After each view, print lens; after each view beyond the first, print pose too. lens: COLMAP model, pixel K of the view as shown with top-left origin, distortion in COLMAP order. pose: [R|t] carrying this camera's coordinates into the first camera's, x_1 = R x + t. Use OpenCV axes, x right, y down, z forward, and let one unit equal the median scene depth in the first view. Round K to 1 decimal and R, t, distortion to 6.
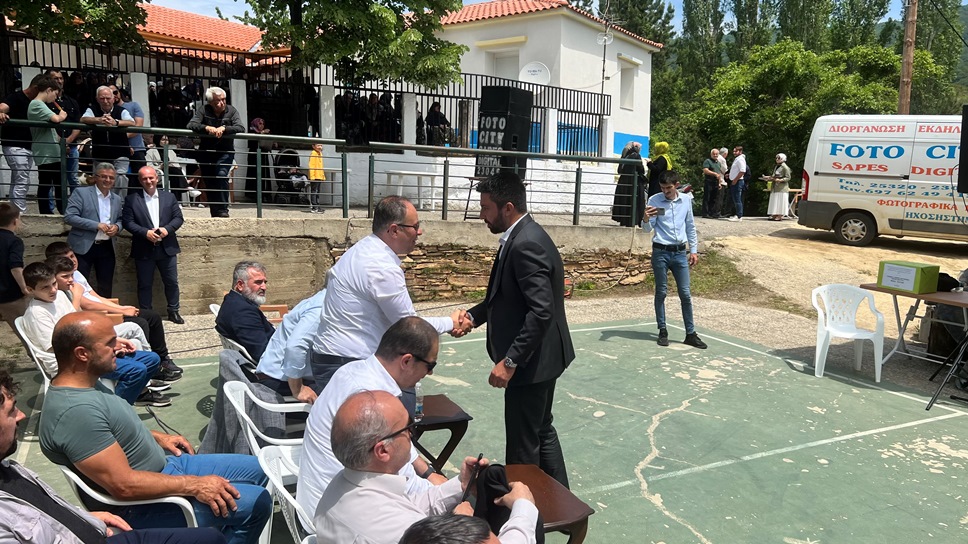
lens RADIAL K [[735.0, 0, 484.0], [0, 735.0, 272.0], [0, 0, 1]] dist [0.057337, -0.056791]
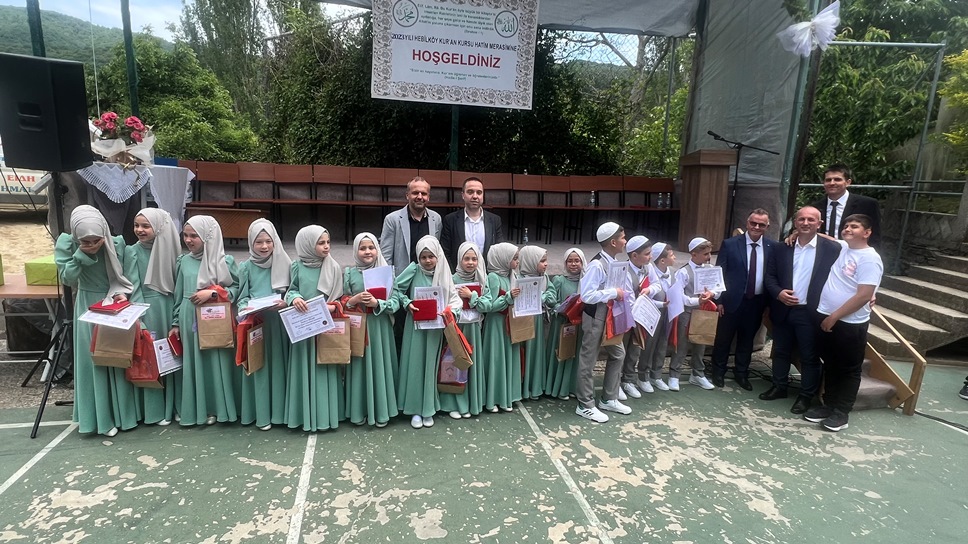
lens RADIAL K [[512.9, 0, 484.0], [0, 512.9, 272.0], [0, 0, 1]] dist [-0.003510, 0.001144]
pose [[0.245451, -0.192831, 0.950037, 0.109124], [0.089287, 0.980348, 0.175915, -0.023965], [-0.965288, 0.041647, 0.257844, 0.184853]]
